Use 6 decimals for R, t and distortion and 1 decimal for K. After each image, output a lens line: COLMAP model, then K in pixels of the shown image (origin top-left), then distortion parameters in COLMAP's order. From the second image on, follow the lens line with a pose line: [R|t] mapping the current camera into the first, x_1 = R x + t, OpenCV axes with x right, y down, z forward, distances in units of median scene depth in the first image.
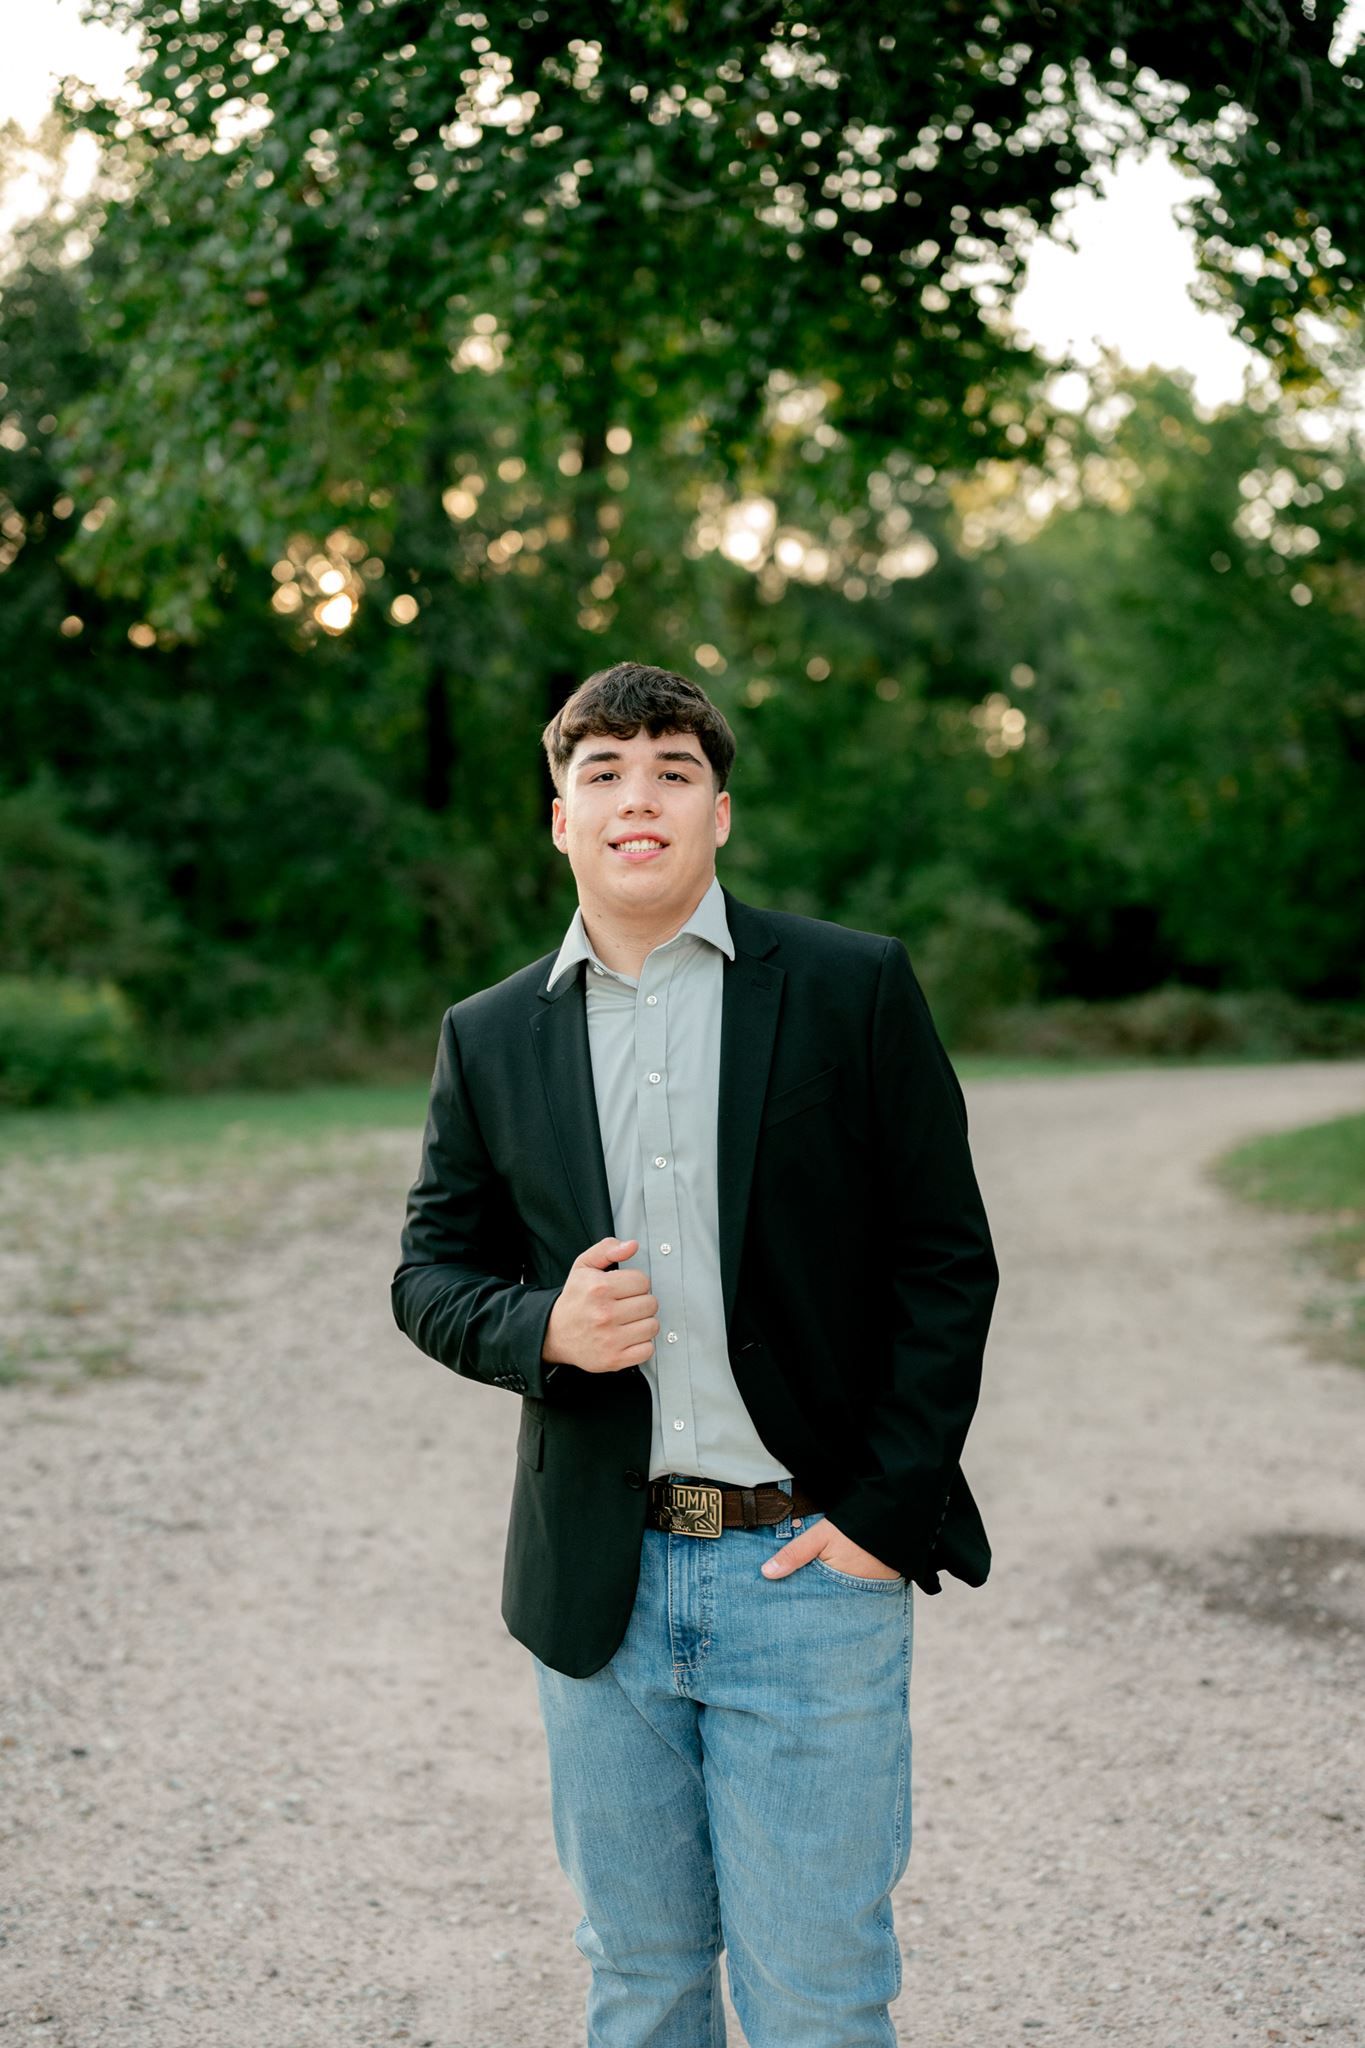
lens RADIAL K [[2980.9, 0, 688.4], [0, 2980.9, 1016.2], [0, 0, 1]] dist [0.003409, 0.000000]
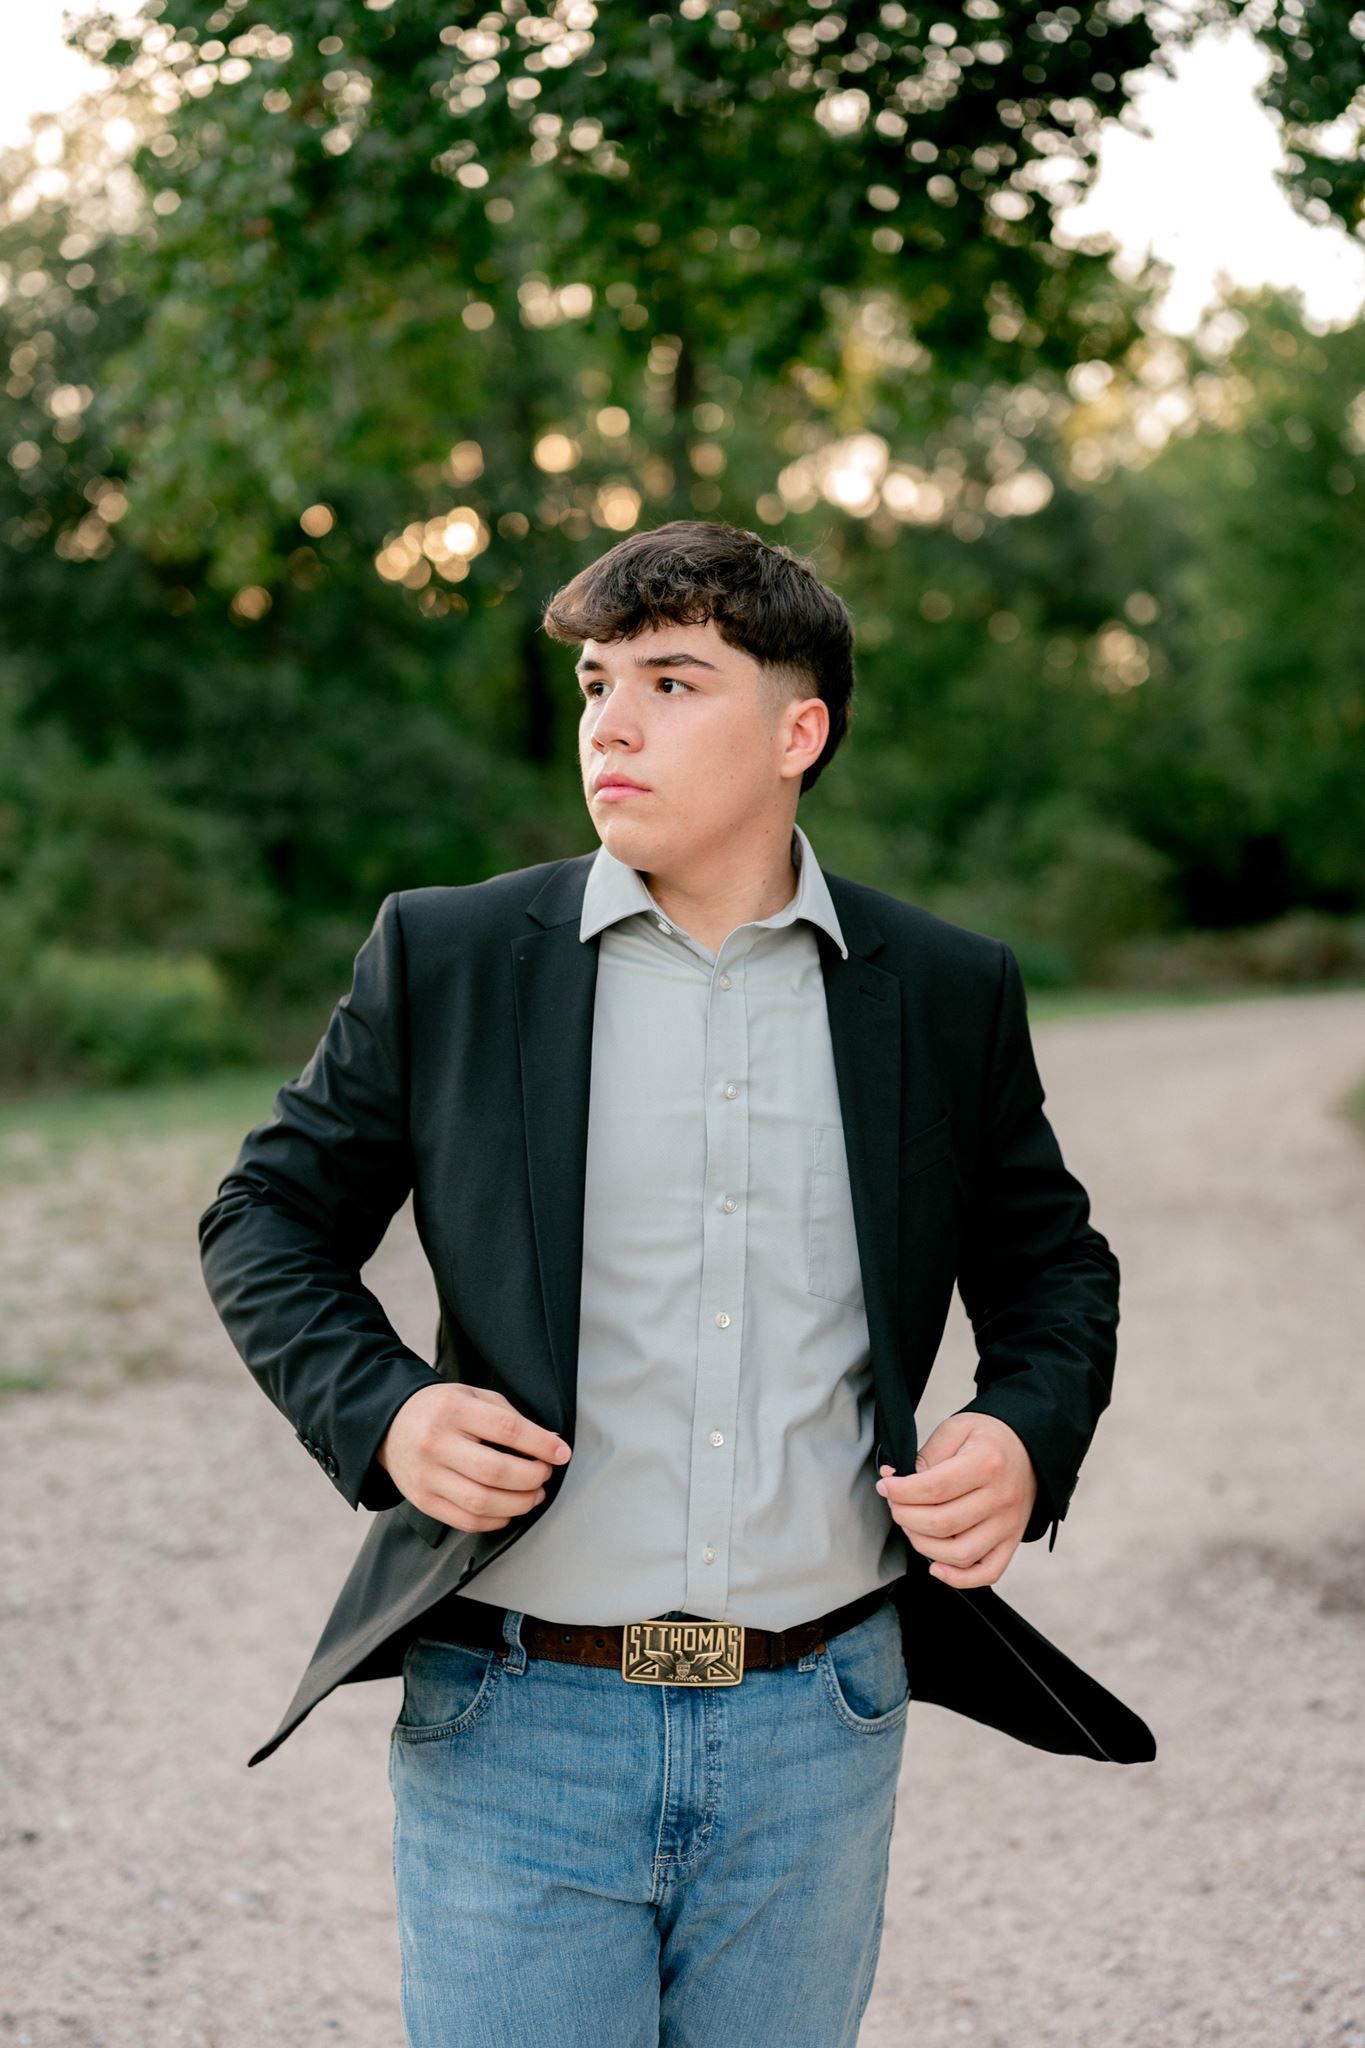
lens RADIAL K [[2980.9, 0, 663.5], [0, 2980.9, 1022.3], [0, 0, 1]] dist [0.003409, 0.000000]
pose [[0.997745, -0.040674, -0.053381, 0.014481], [0.041652, 0.998982, 0.017339, -0.001115], [0.052622, -0.019523, 0.998424, 0.044252]]
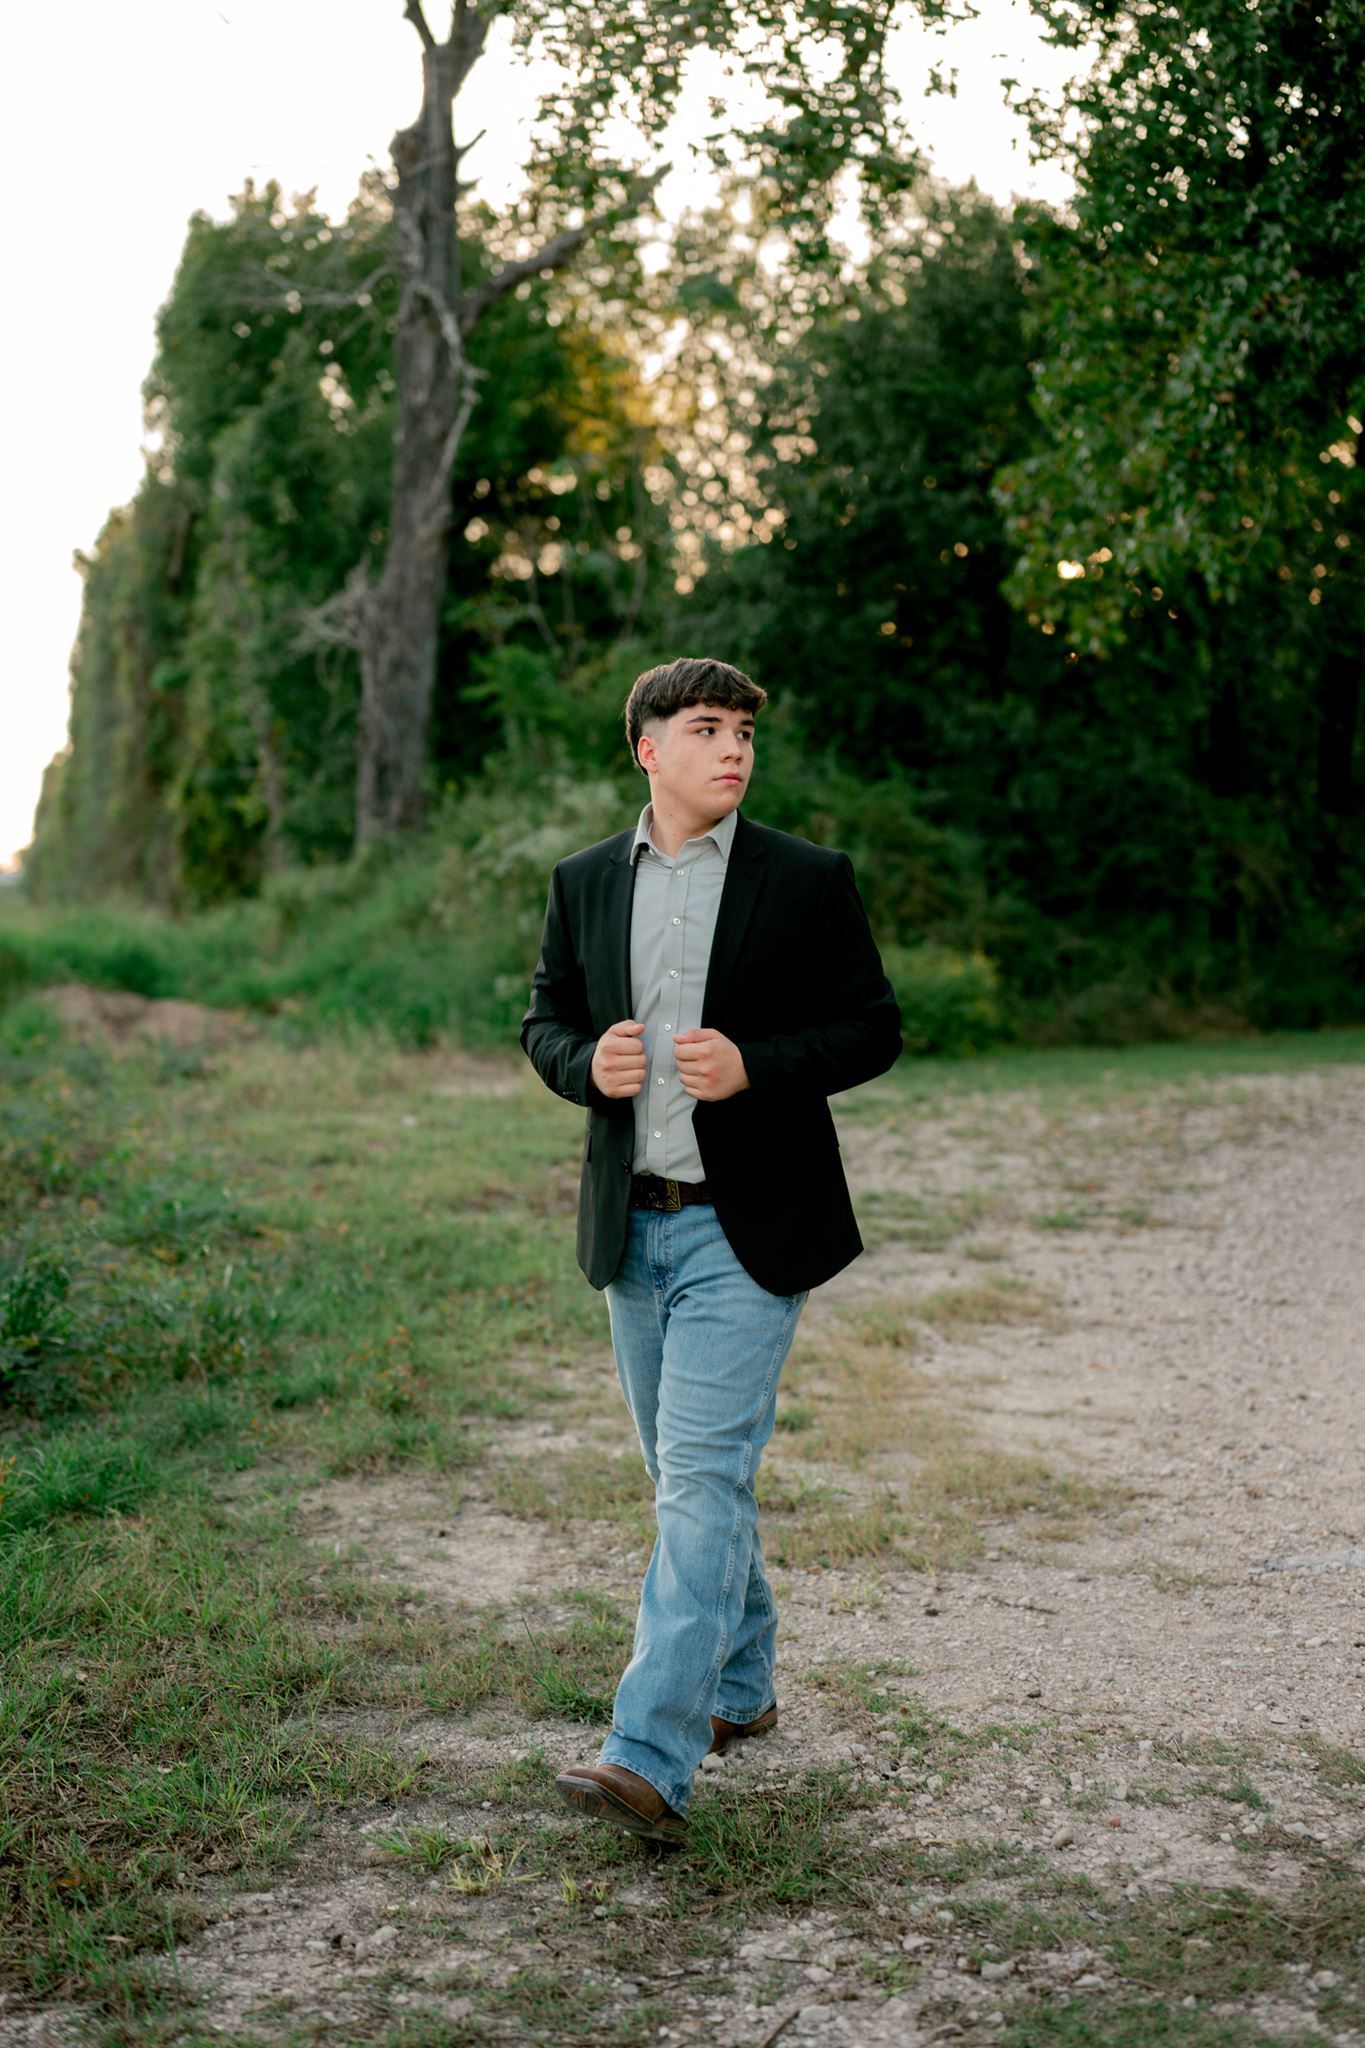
lens RADIAL K [[2980.9, 0, 661.4], [0, 2980.9, 1024.5], [0, 0, 1]] dist [0.003409, 0.000000]
pose [[0.970308, -0.006503, -0.241784, -0.049857], [0.008141, 0.999950, 0.005775, 0.014878], [0.241735, -0.007572, 0.970313, -0.219187]]
